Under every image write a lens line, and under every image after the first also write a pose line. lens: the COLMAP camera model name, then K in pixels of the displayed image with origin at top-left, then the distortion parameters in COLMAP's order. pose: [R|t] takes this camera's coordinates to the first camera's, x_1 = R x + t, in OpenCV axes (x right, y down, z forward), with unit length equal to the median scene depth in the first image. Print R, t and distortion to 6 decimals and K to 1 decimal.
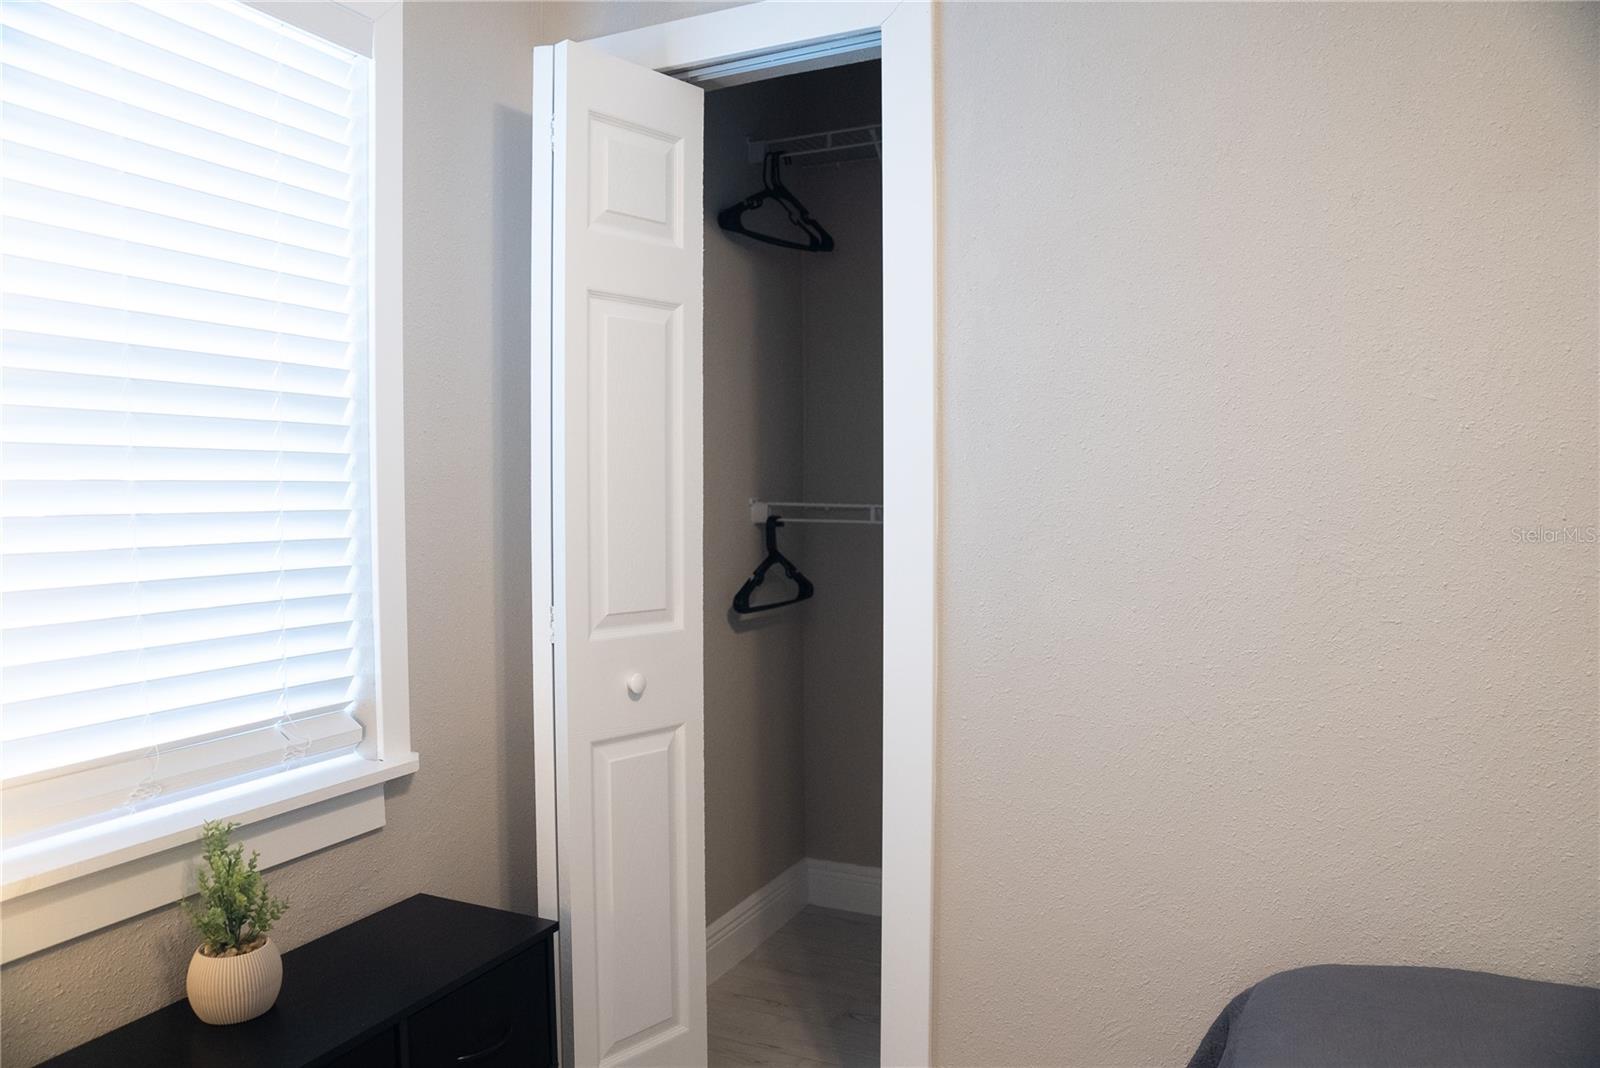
lens RADIAL K [[1101.4, 0, 798.3], [0, 1101.4, 529.2], [0, 0, 1]] dist [-0.131096, 0.095219]
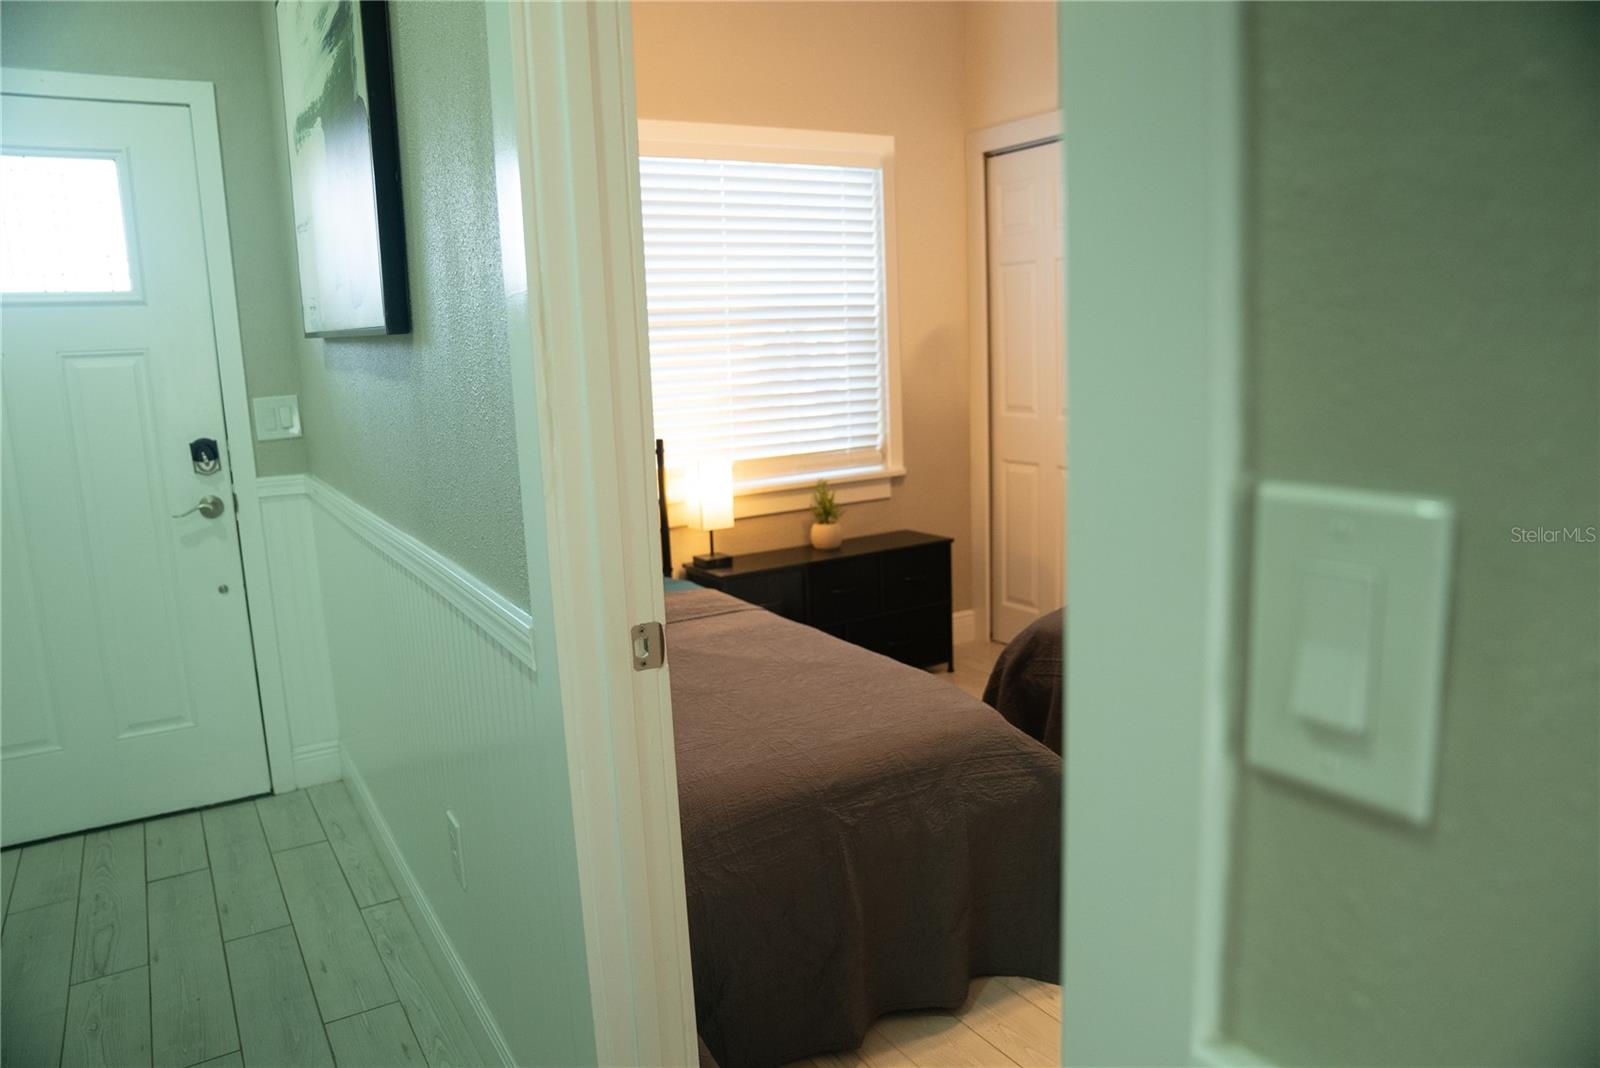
lens RADIAL K [[1101.4, 0, 798.3], [0, 1101.4, 529.2], [0, 0, 1]] dist [-0.131096, 0.095219]
pose [[0.832767, 0.066634, -0.549600, 0.797621], [0.013595, 0.989970, 0.140623, 0.000976], [0.553457, -0.124578, 0.823508, -1.141359]]
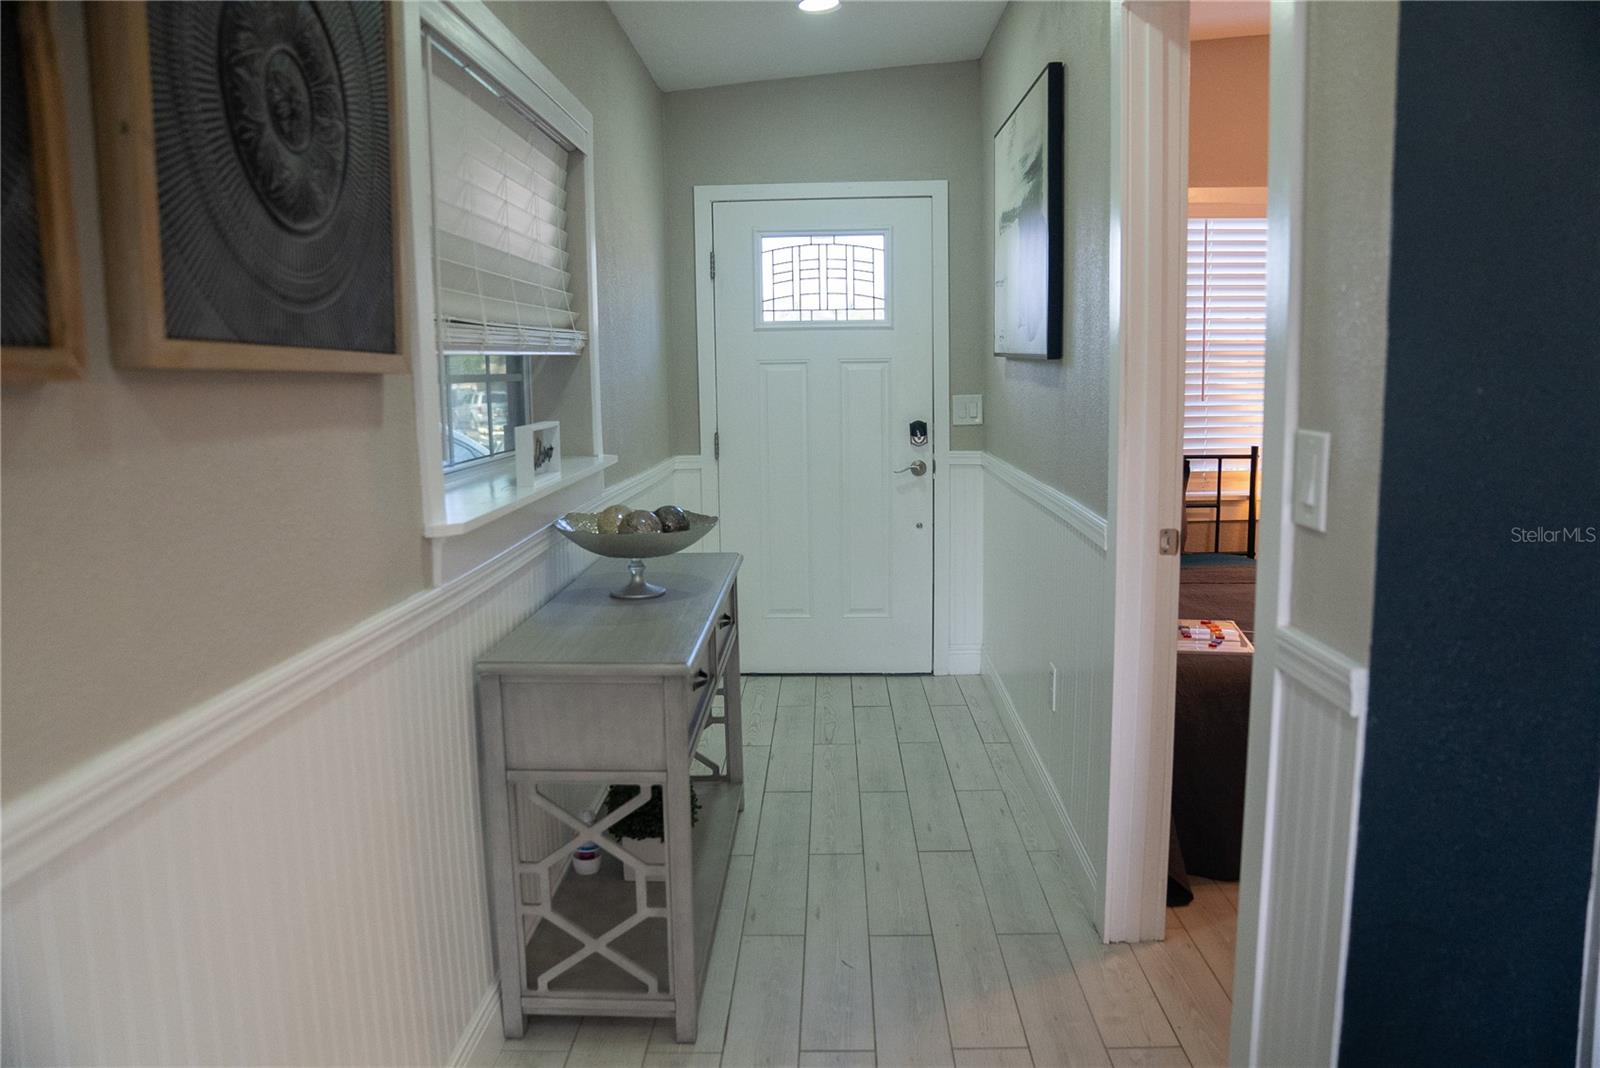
lens RADIAL K [[1101.4, 0, 798.3], [0, 1101.4, 529.2], [0, 0, 1]] dist [-0.131096, 0.095219]
pose [[0.390951, 0.128899, -0.911341, 1.323799], [-0.020242, 0.991110, 0.131498, 0.003630], [0.920189, -0.032962, 0.390085, -1.516299]]
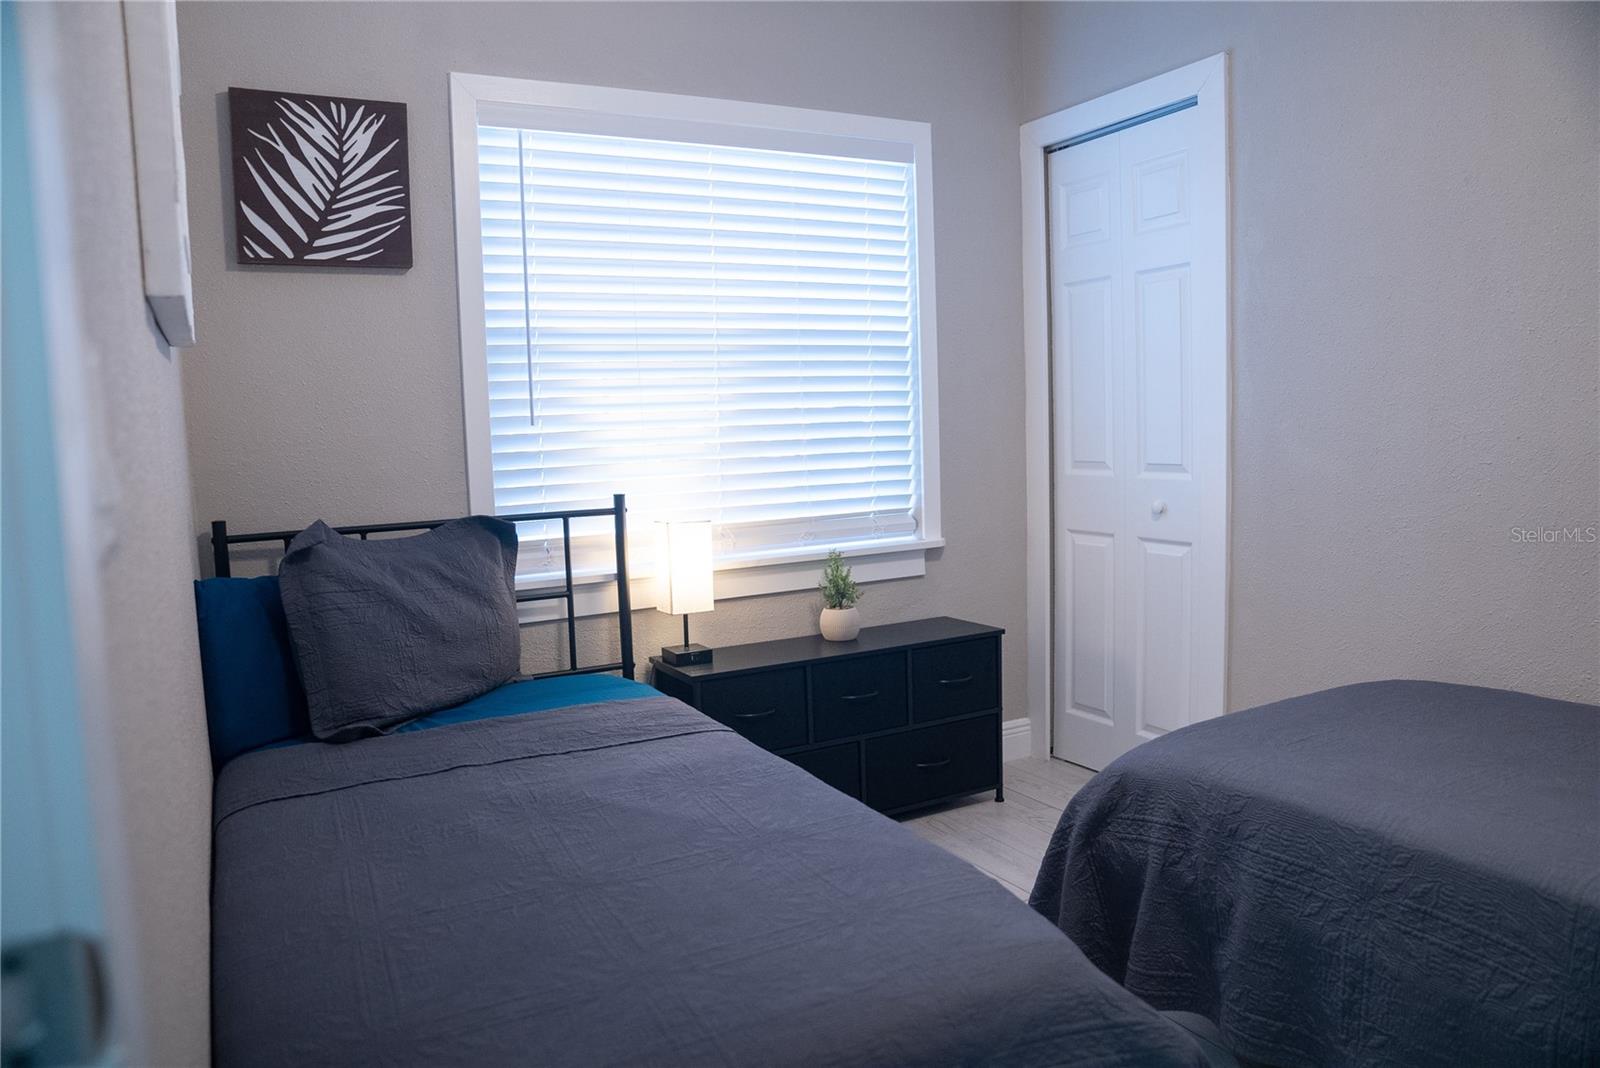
lens RADIAL K [[1101.4, 0, 798.3], [0, 1101.4, 529.2], [0, 0, 1]] dist [-0.131096, 0.095219]
pose [[0.803474, 0.038441, -0.594098, 0.581907], [0.004959, 0.997446, 0.071246, 0.059465], [0.595320, -0.060190, 0.801231, -0.673783]]
